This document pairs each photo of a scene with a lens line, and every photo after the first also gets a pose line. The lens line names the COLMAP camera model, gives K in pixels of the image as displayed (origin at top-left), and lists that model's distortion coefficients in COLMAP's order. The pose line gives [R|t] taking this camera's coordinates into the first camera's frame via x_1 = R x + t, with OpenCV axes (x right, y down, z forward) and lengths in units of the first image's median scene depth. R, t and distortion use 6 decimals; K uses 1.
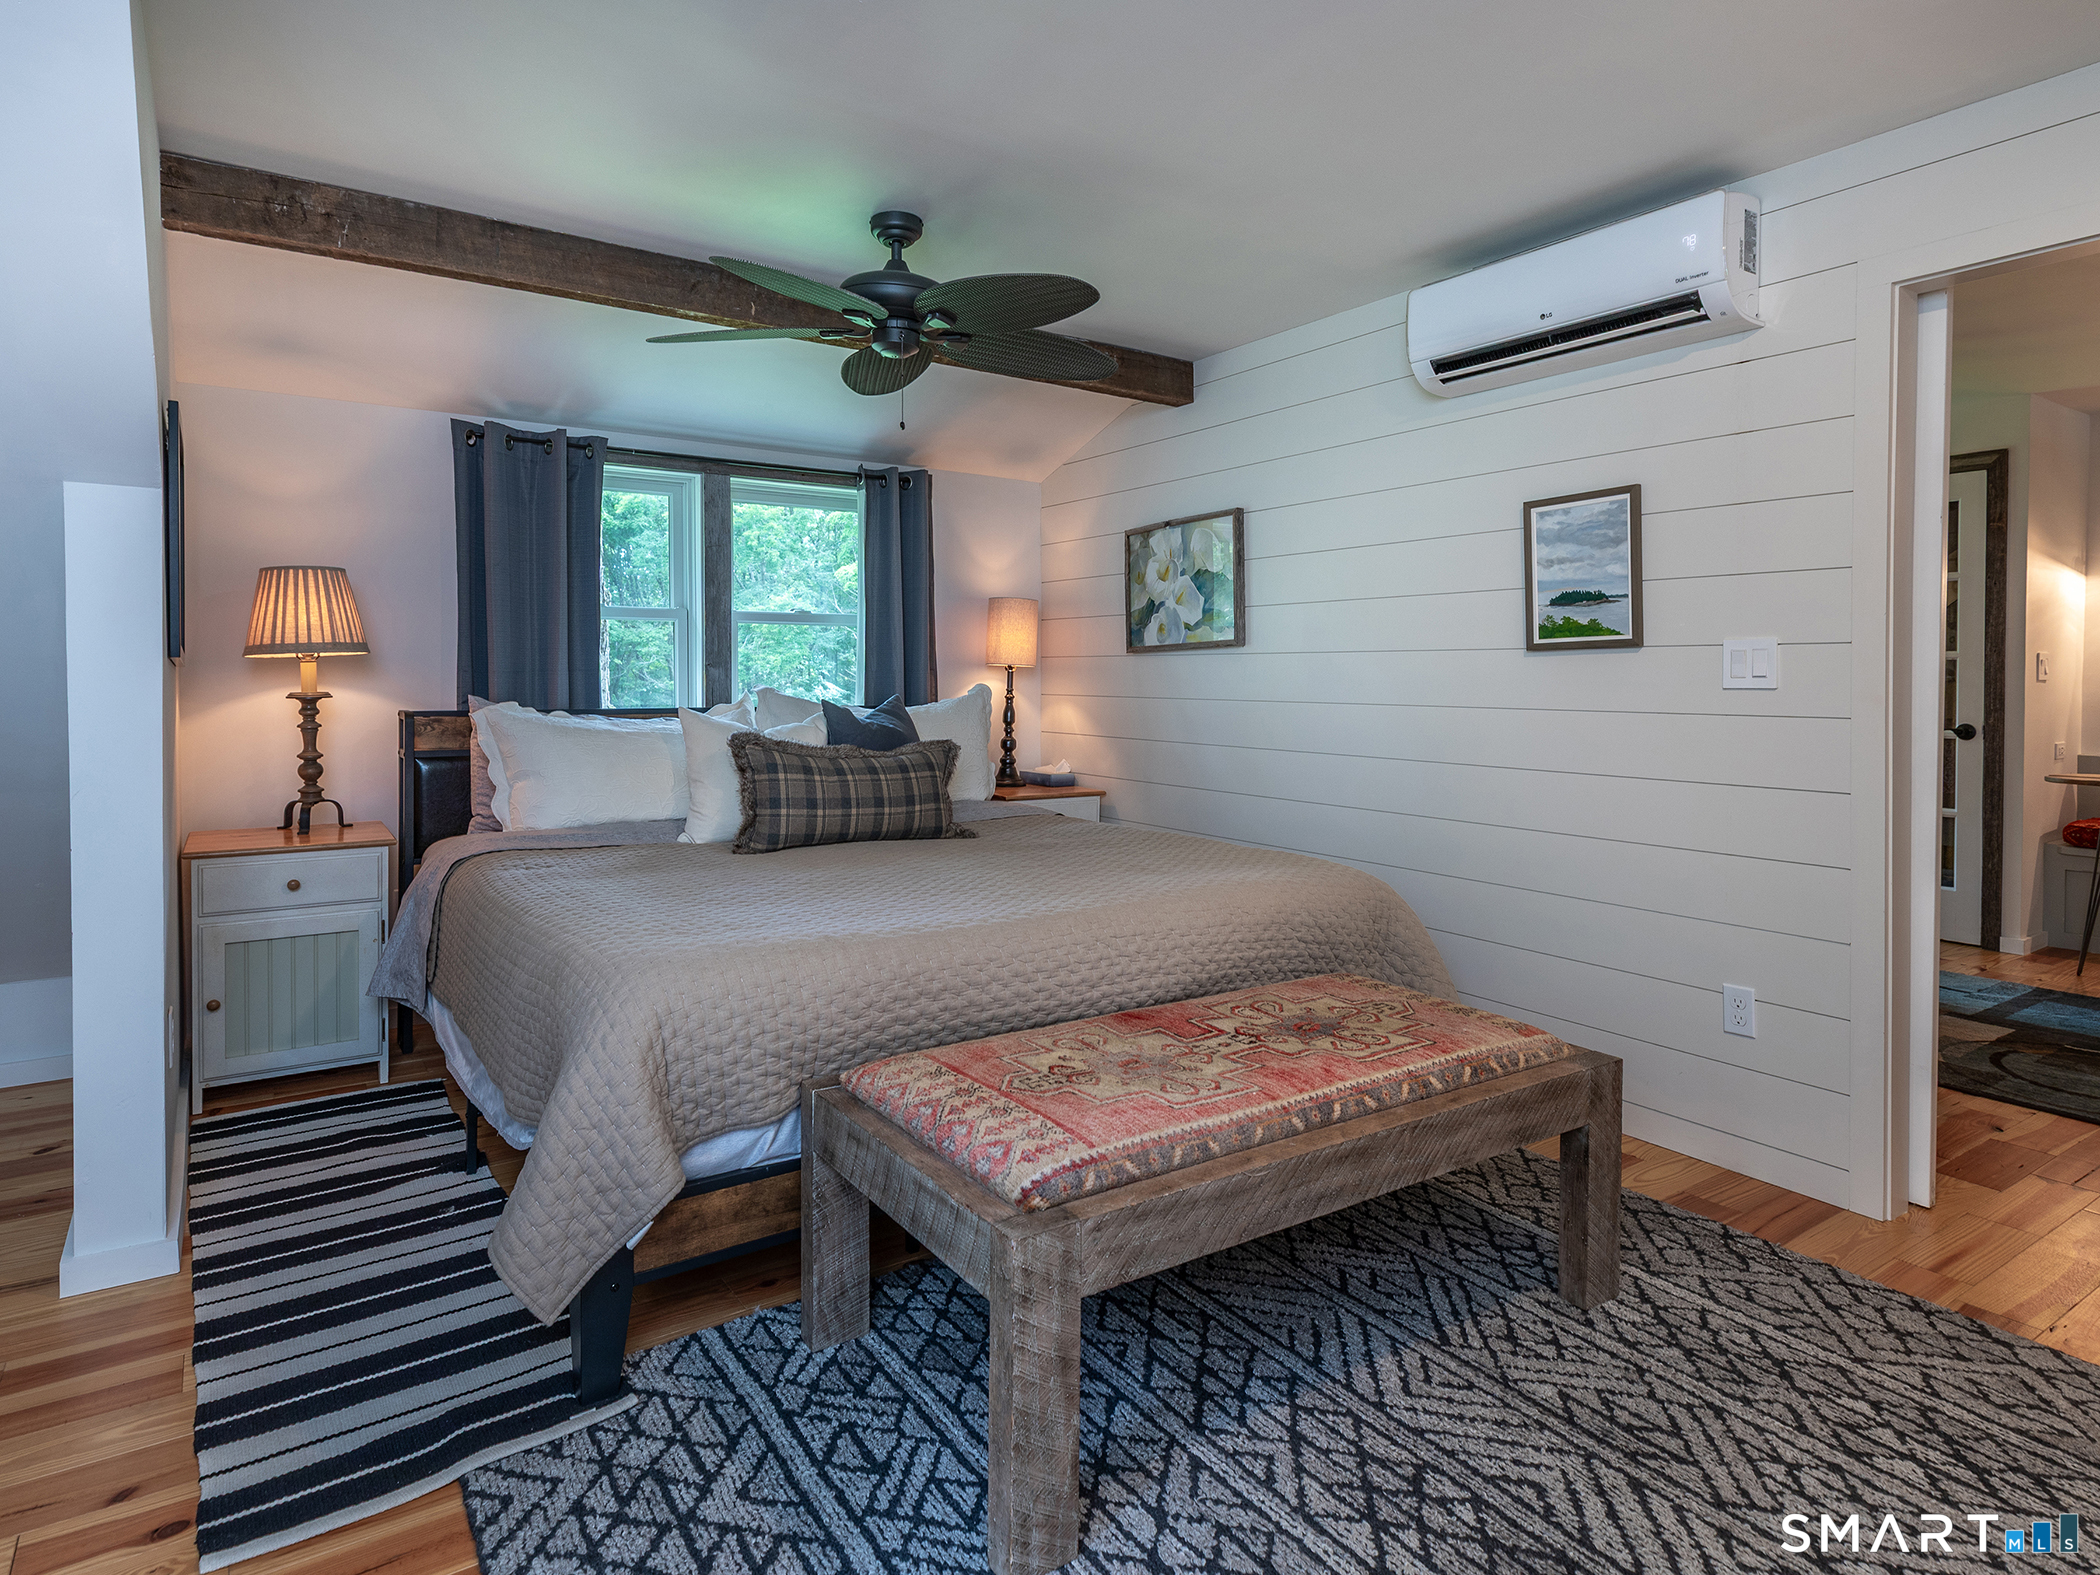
lens RADIAL K [[1154.5, 0, 1011.9], [0, 1154.5, 700.7], [0, 0, 1]] dist [0.014302, 0.000375]
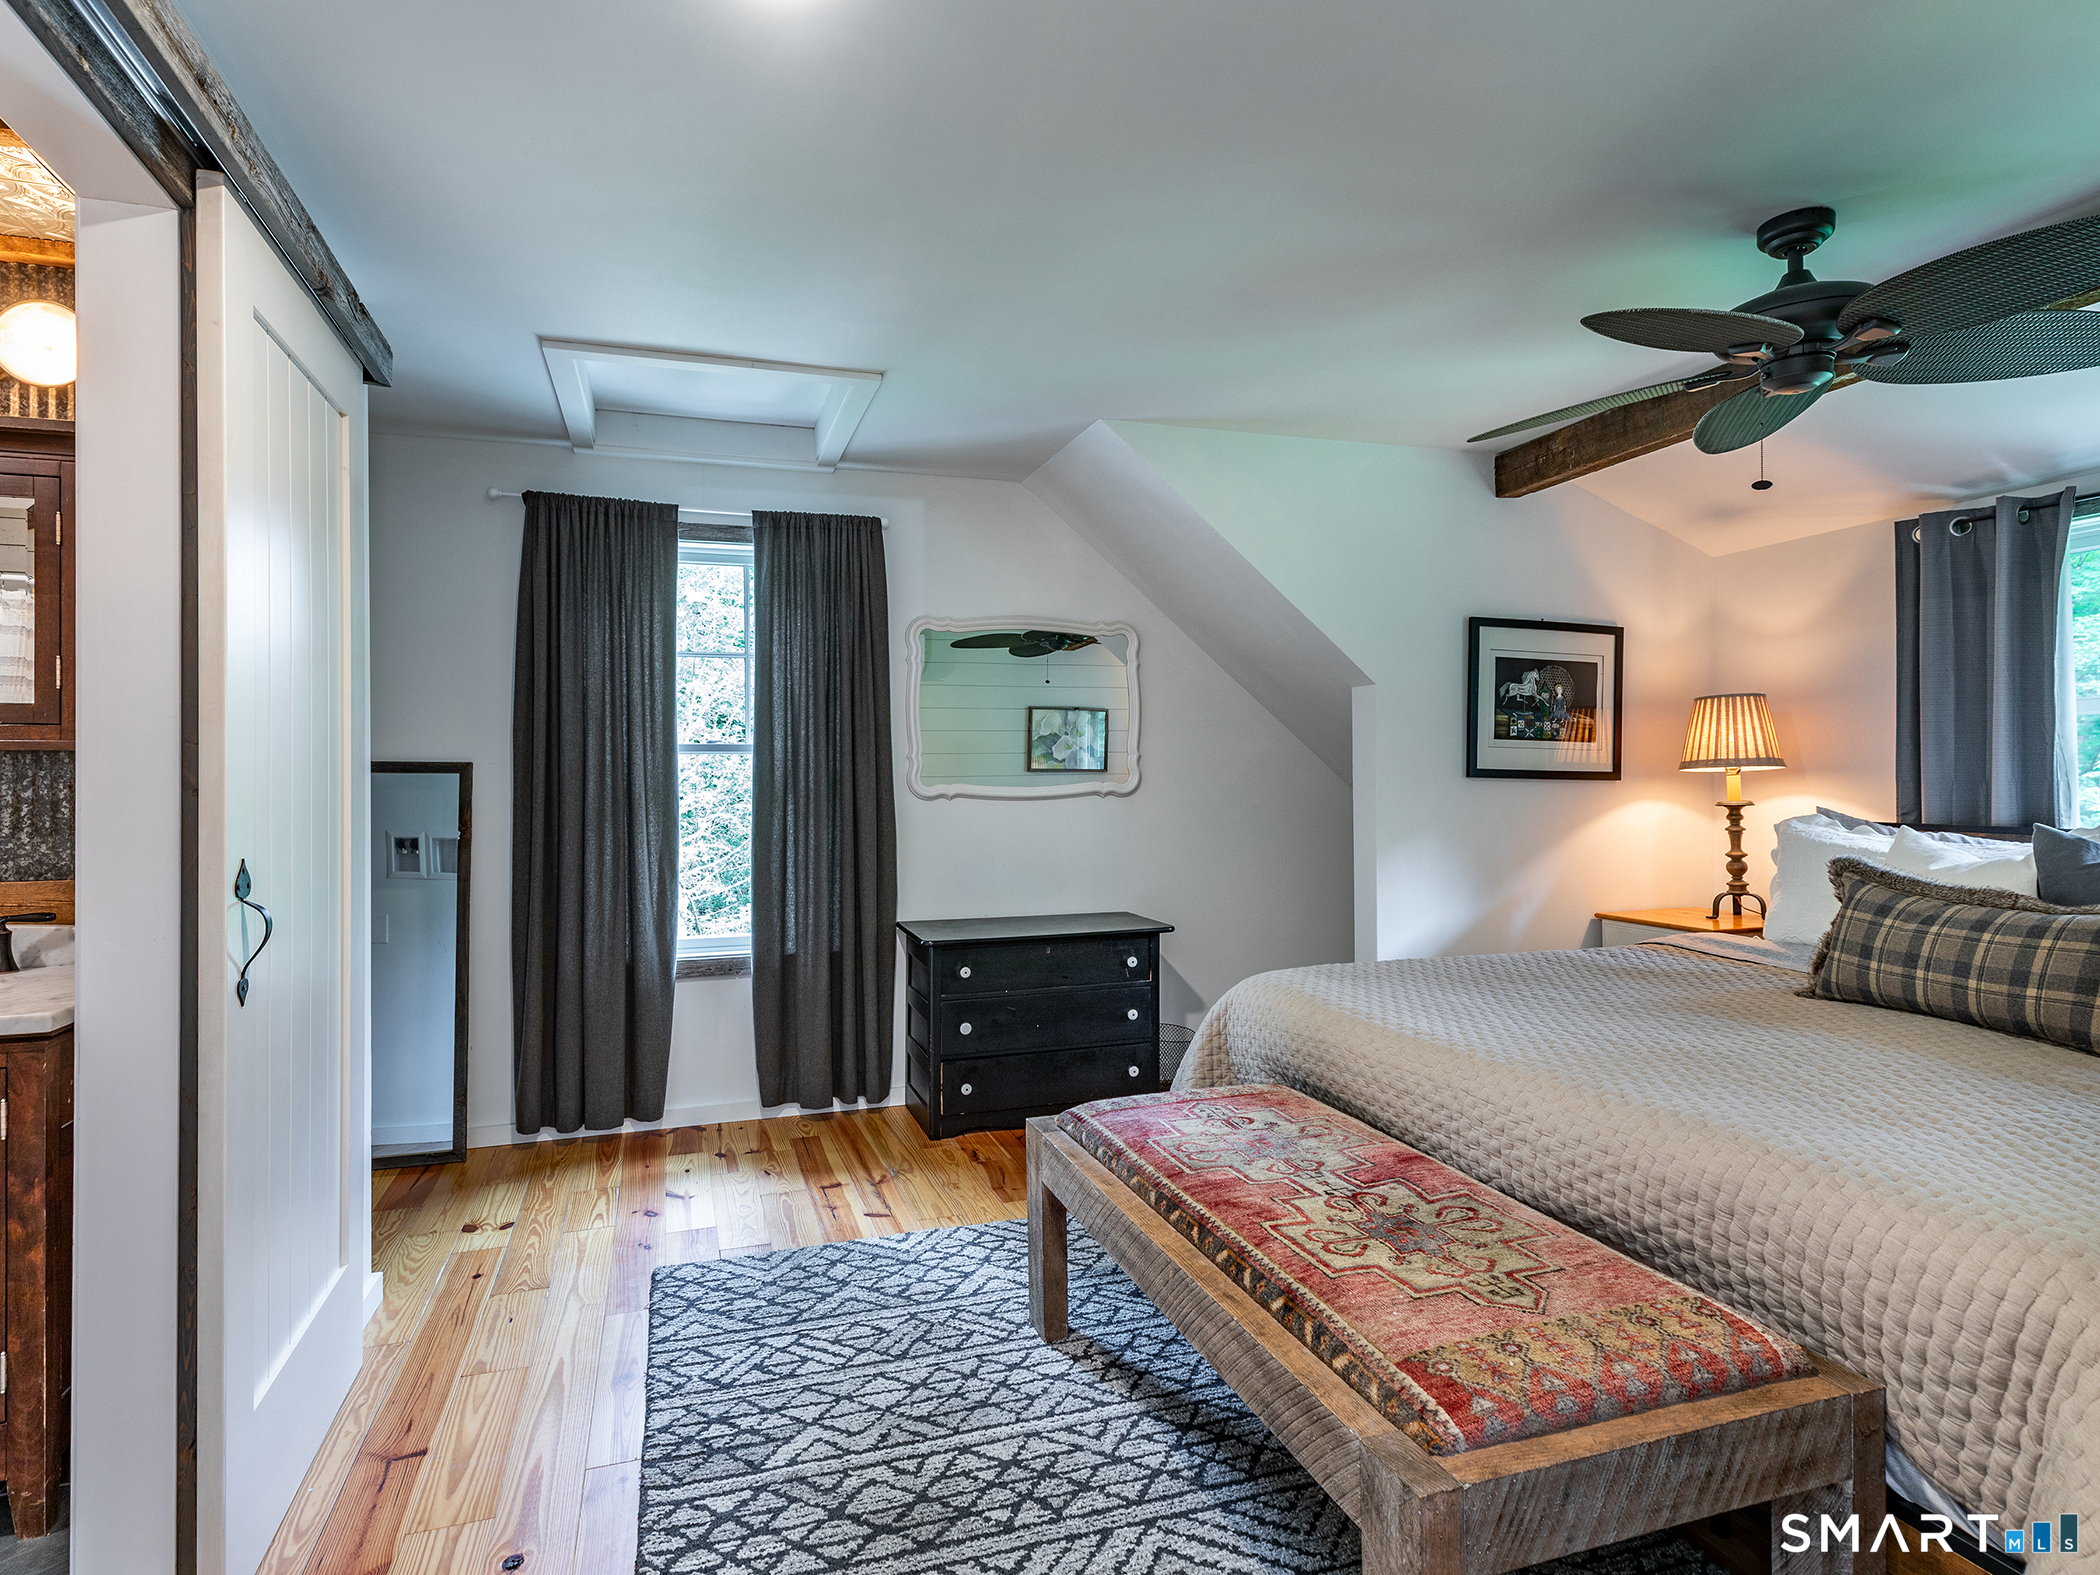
lens RADIAL K [[1118.3, 0, 1046.1], [0, 1118.3, 779.2], [0, 0, 1]] dist [0.017308, -0.004652]
pose [[-0.240911, 0.001110, -0.970547, 0.788579], [-0.020150, 0.999778, 0.006145, -0.025989], [0.970338, 0.021037, -0.240835, 0.697261]]
